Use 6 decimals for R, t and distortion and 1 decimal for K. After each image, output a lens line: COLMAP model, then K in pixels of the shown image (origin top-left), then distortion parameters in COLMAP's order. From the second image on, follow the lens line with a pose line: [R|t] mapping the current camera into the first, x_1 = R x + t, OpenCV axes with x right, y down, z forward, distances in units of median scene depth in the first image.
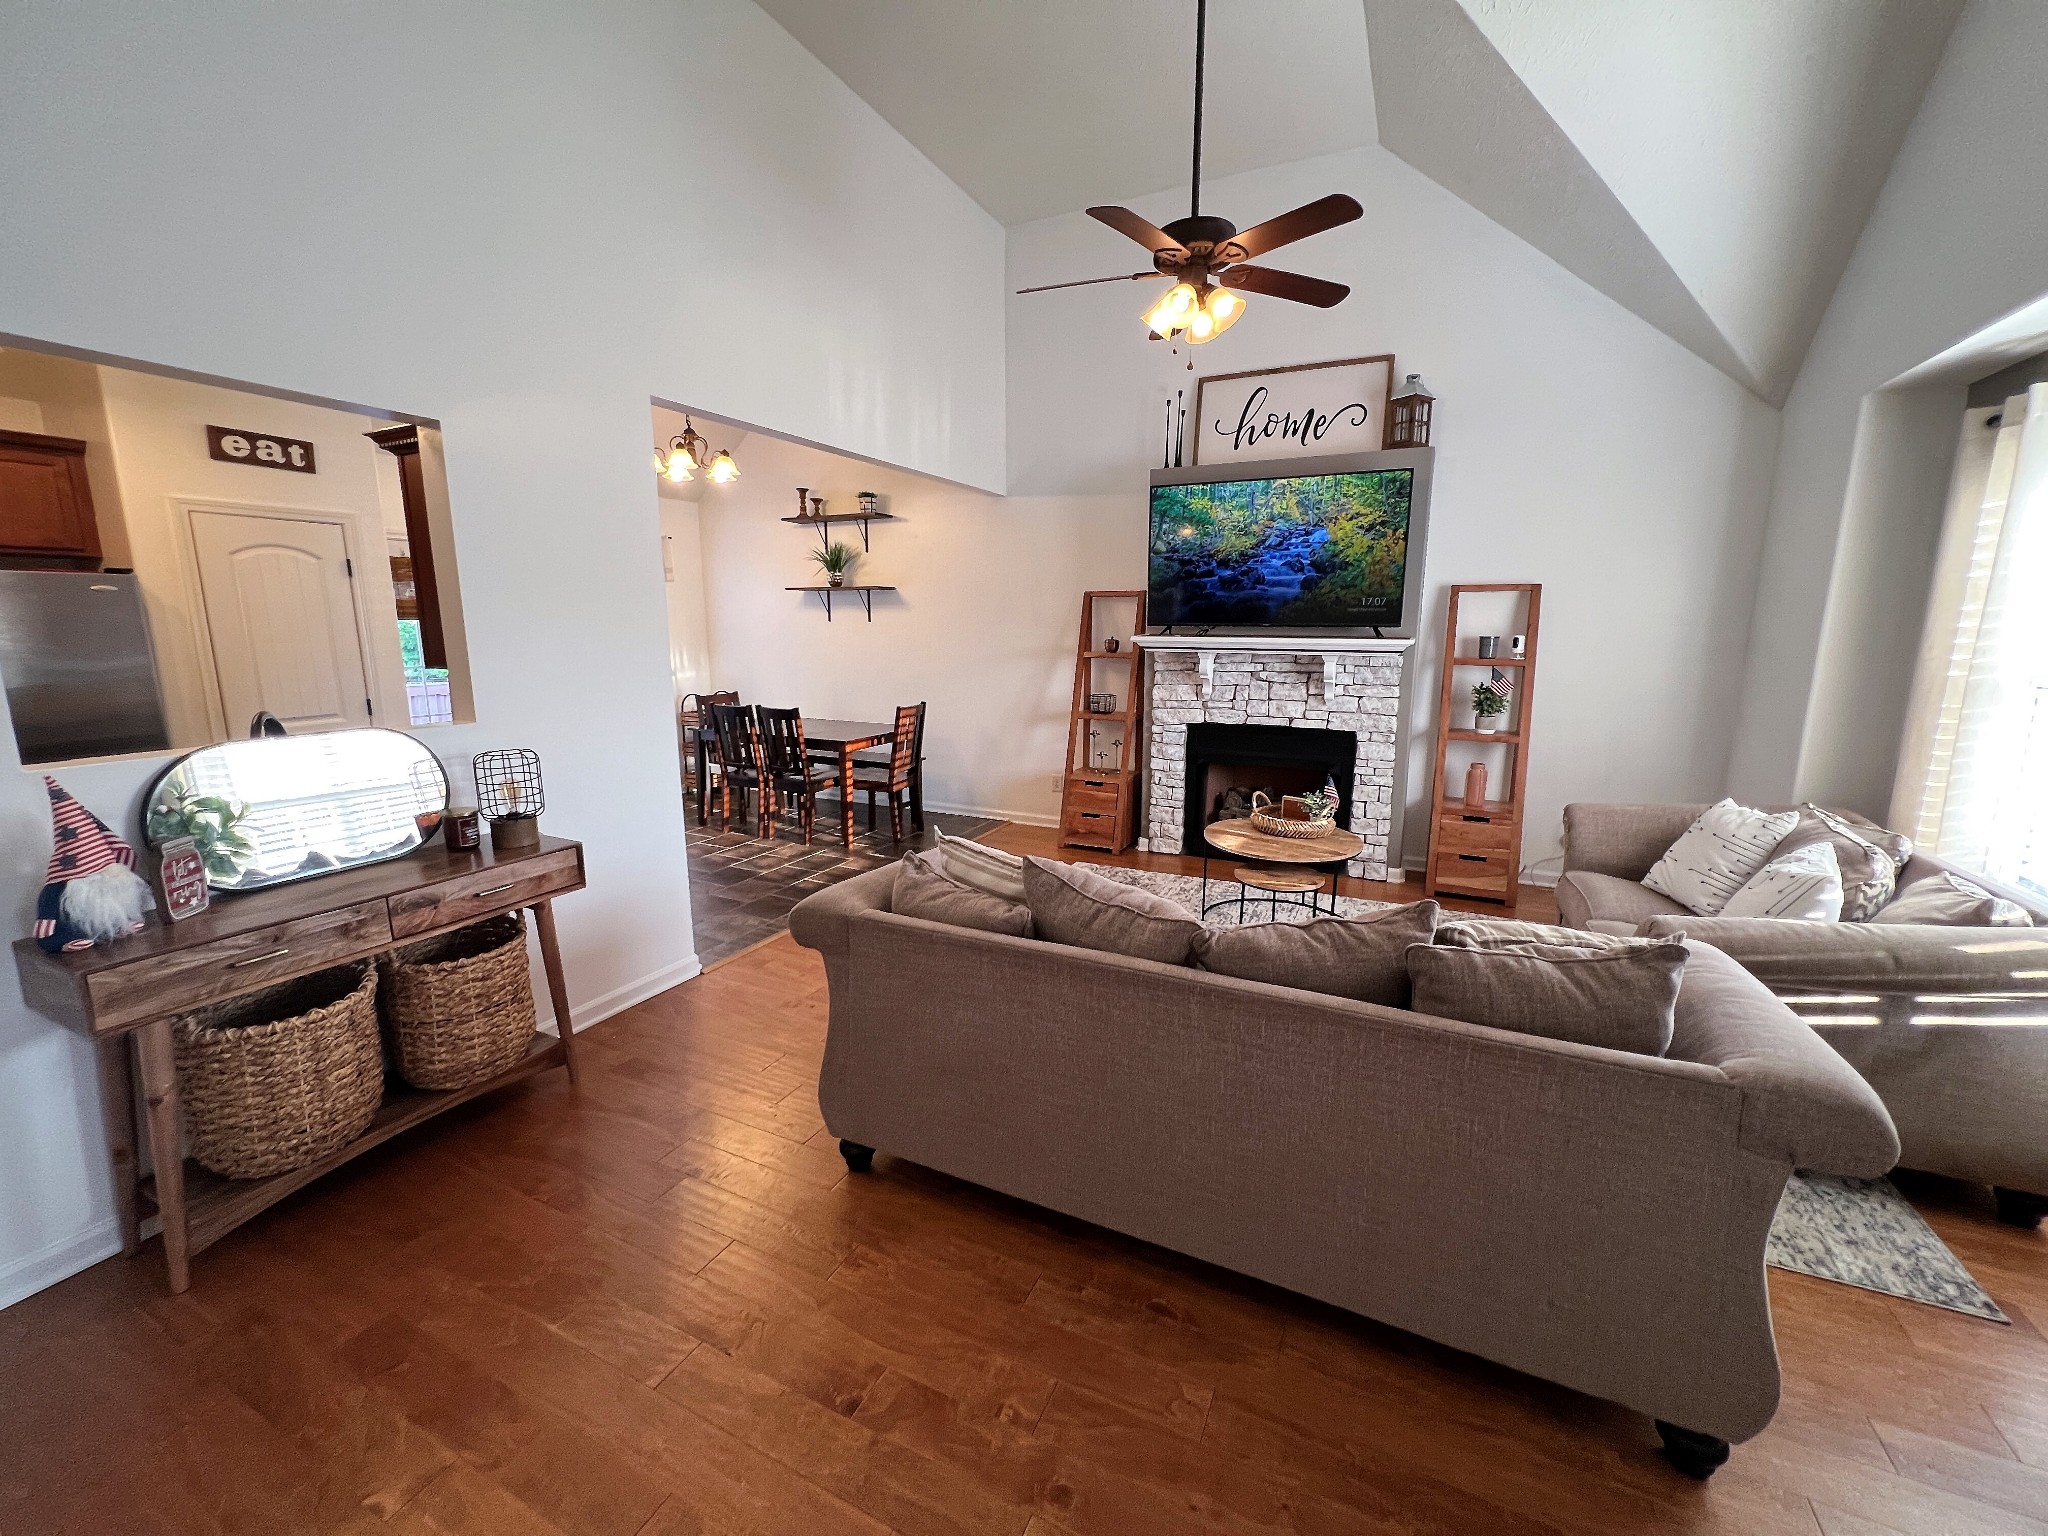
lens RADIAL K [[822.1, 0, 1011.1], [0, 822.1, 765.6], [0, 0, 1]] dist [-0.000734, 0.000040]
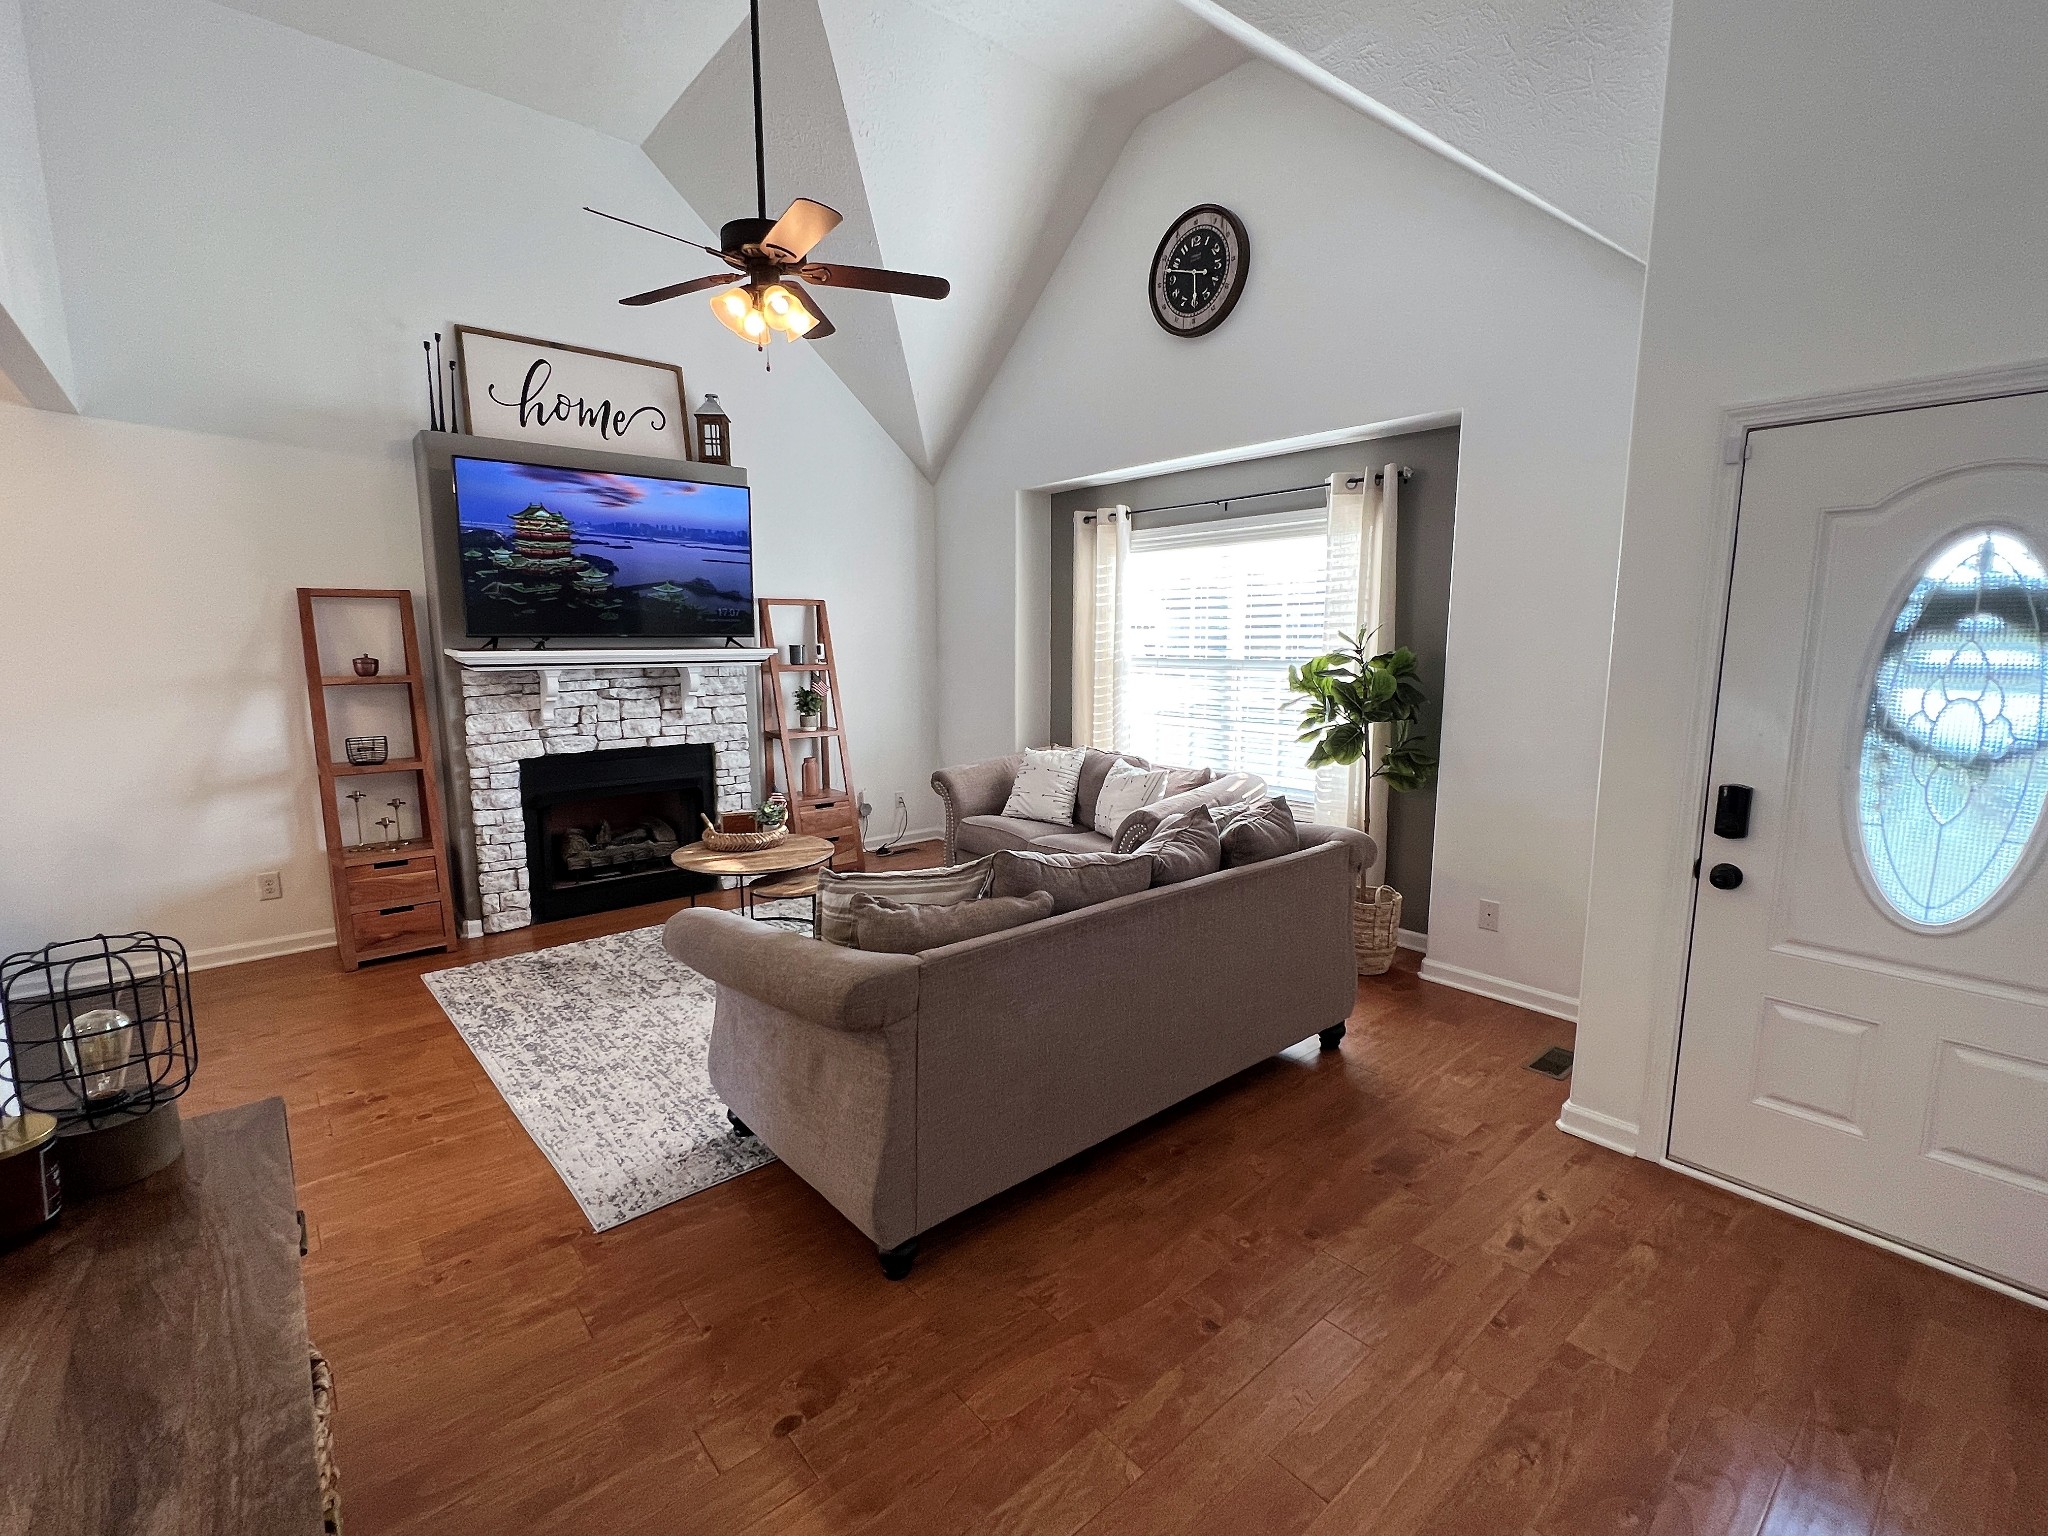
lens RADIAL K [[924.3, 0, 1024.0], [0, 924.3, 768.0], [0, 0, 1]] dist [-0.001641, -0.000085]
pose [[0.388121, -0.132310, 0.912062, -0.420845], [0.163922, 0.983772, 0.072956, -0.029283], [-0.906913, 0.121191, 0.403511, 0.202265]]
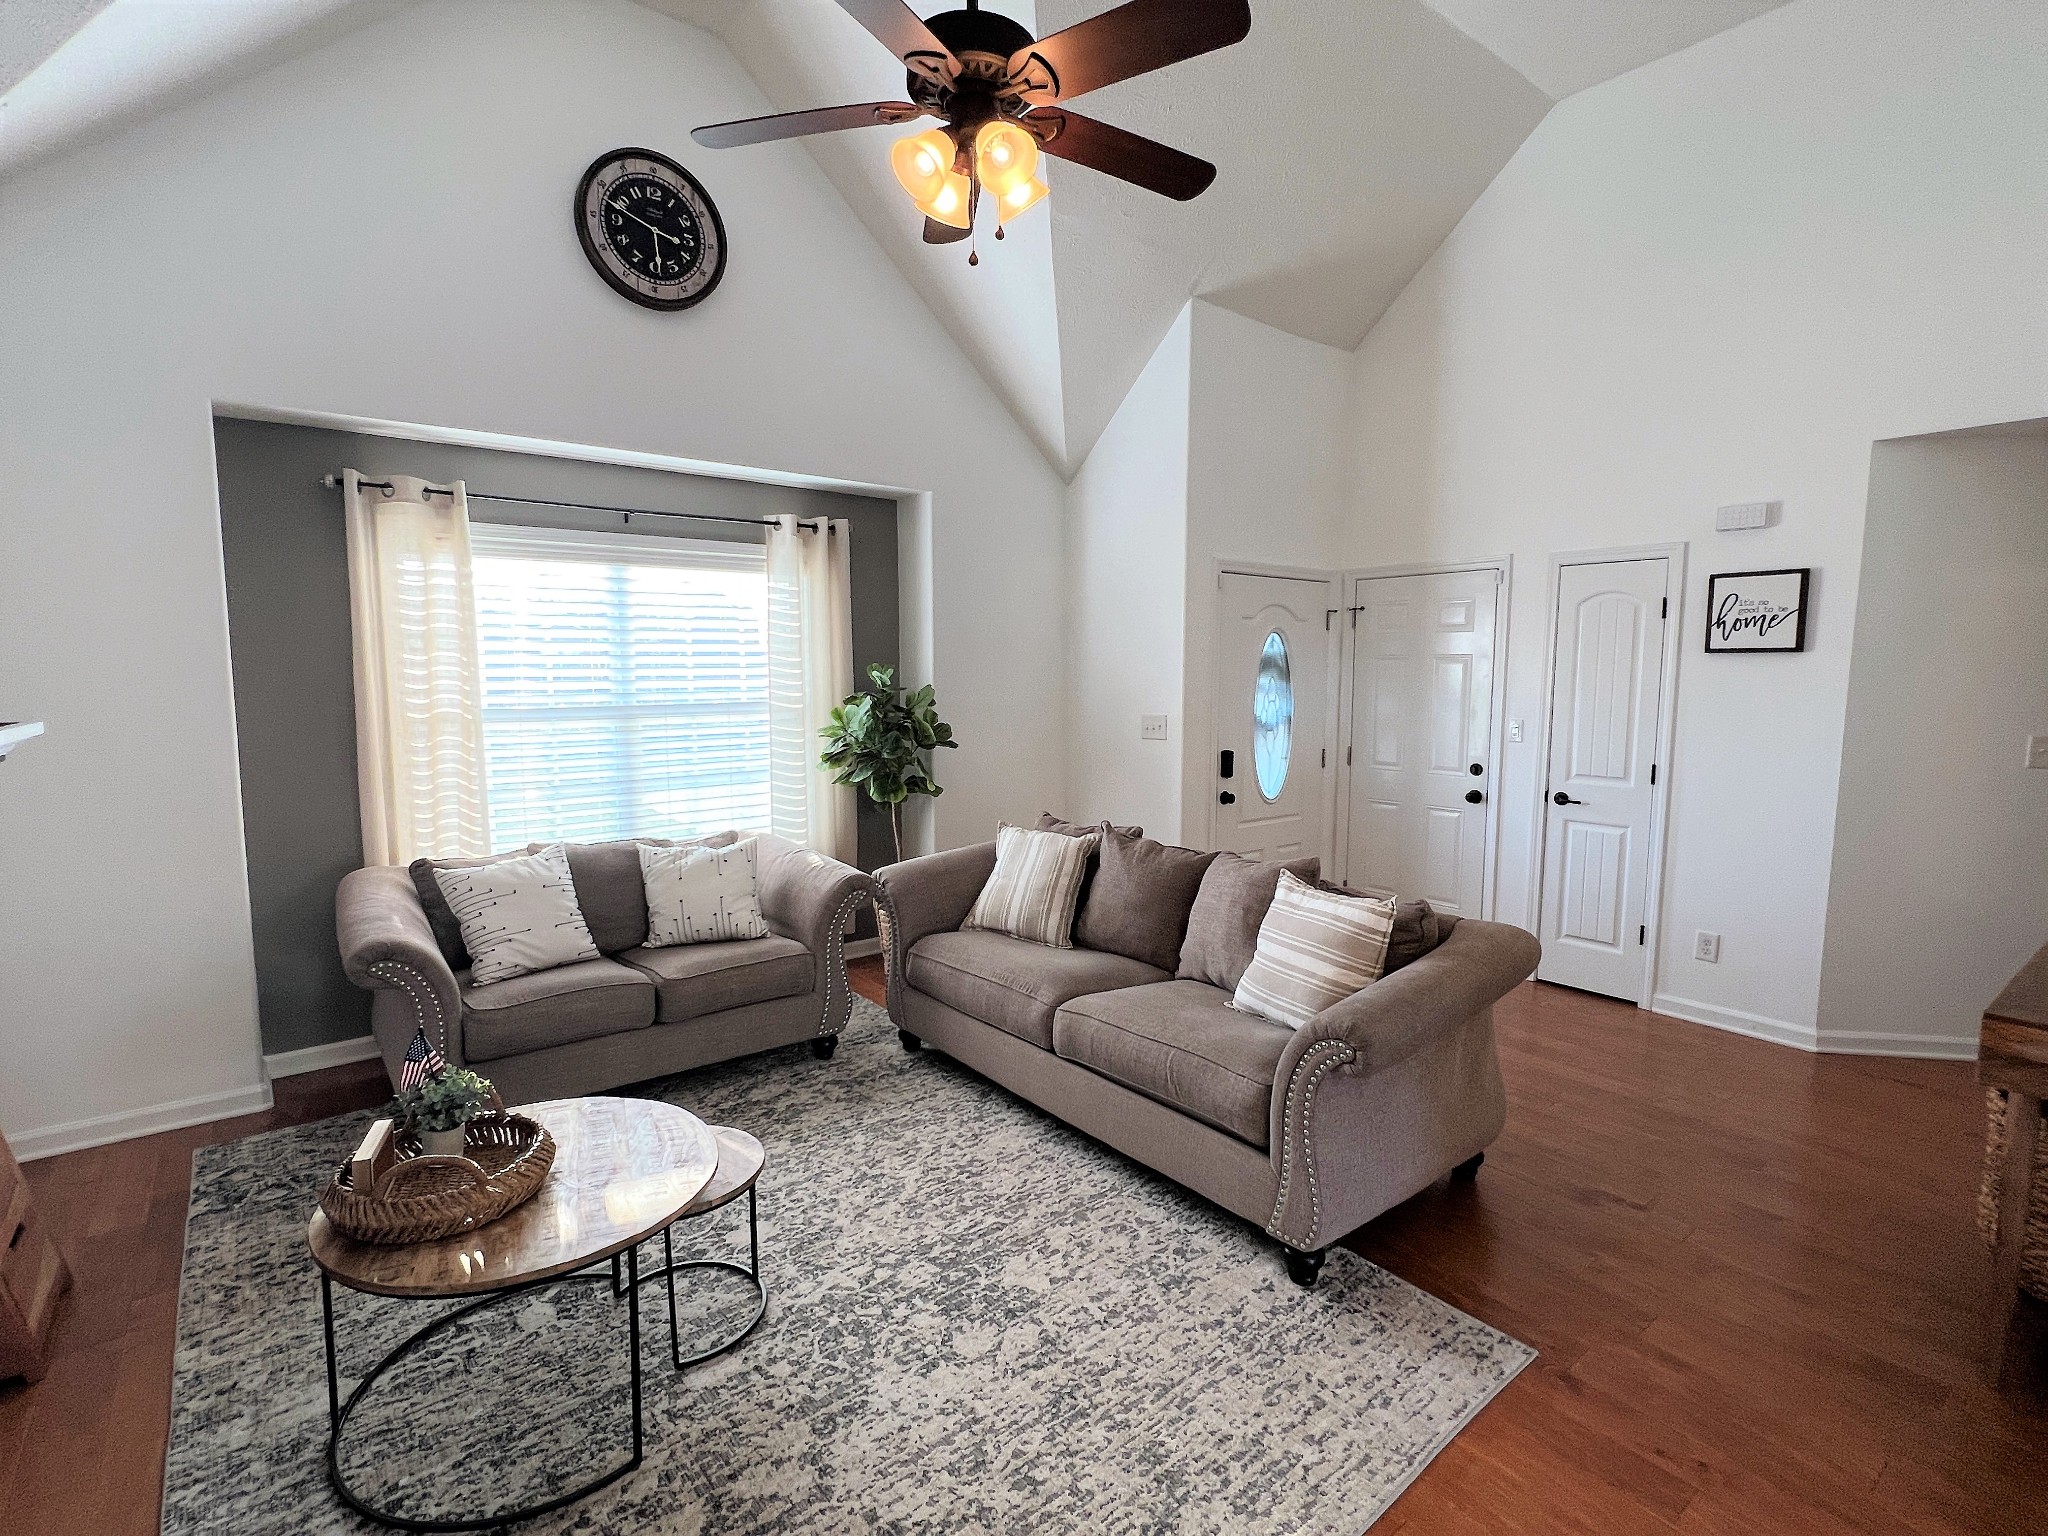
lens RADIAL K [[975.7, 0, 1013.7], [0, 975.7, 766.3], [0, 0, 1]] dist [-0.001718, 0.000532]
pose [[-0.902242, -0.044599, 0.428918, -0.083605], [0.074750, 0.963406, 0.257413, -0.177866], [-0.424702, 0.264310, -0.865891, 0.997928]]
